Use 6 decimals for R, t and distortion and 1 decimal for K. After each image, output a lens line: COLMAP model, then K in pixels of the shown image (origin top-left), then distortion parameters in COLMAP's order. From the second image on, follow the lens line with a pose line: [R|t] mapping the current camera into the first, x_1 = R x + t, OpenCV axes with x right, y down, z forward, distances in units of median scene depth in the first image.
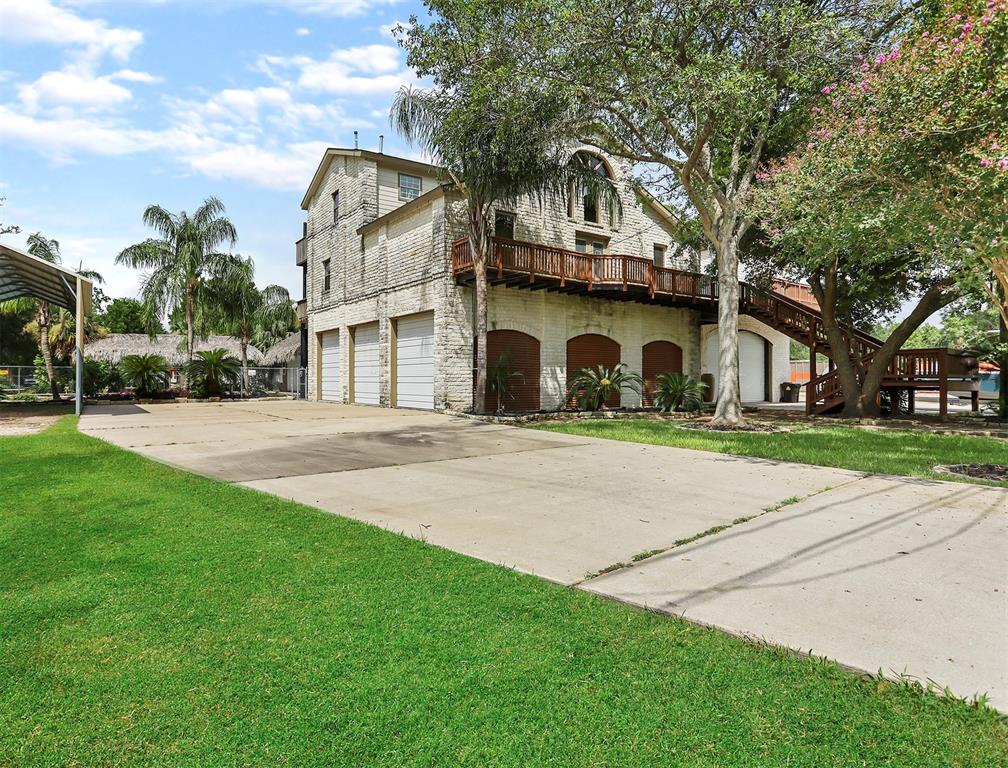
lens RADIAL K [[565.4, 0, 494.1], [0, 565.4, 383.5], [0, 0, 1]] dist [-0.056785, 0.038035]
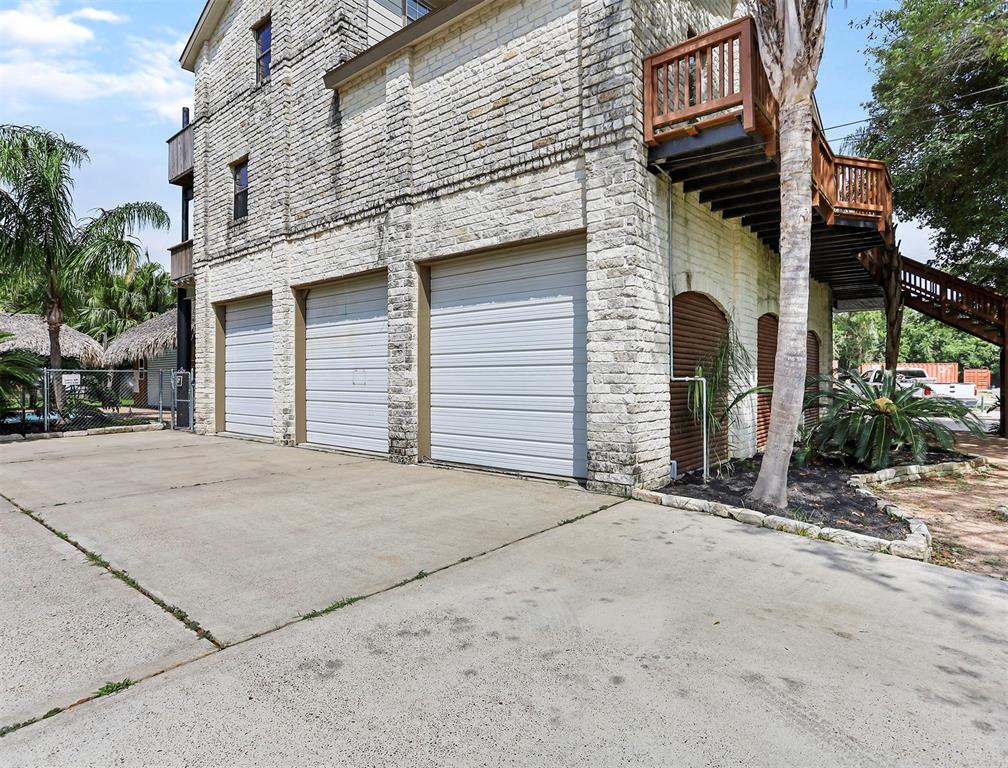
lens RADIAL K [[526.5, 0, 504.0], [0, 526.5, 384.0], [0, 0, 1]] dist [-0.052575, 0.029675]
pose [[0.966742, -0.003045, 0.255734, -0.197393], [0.002196, 0.999991, 0.003603, -0.018438], [-0.255743, -0.002921, 0.966740, 0.511223]]
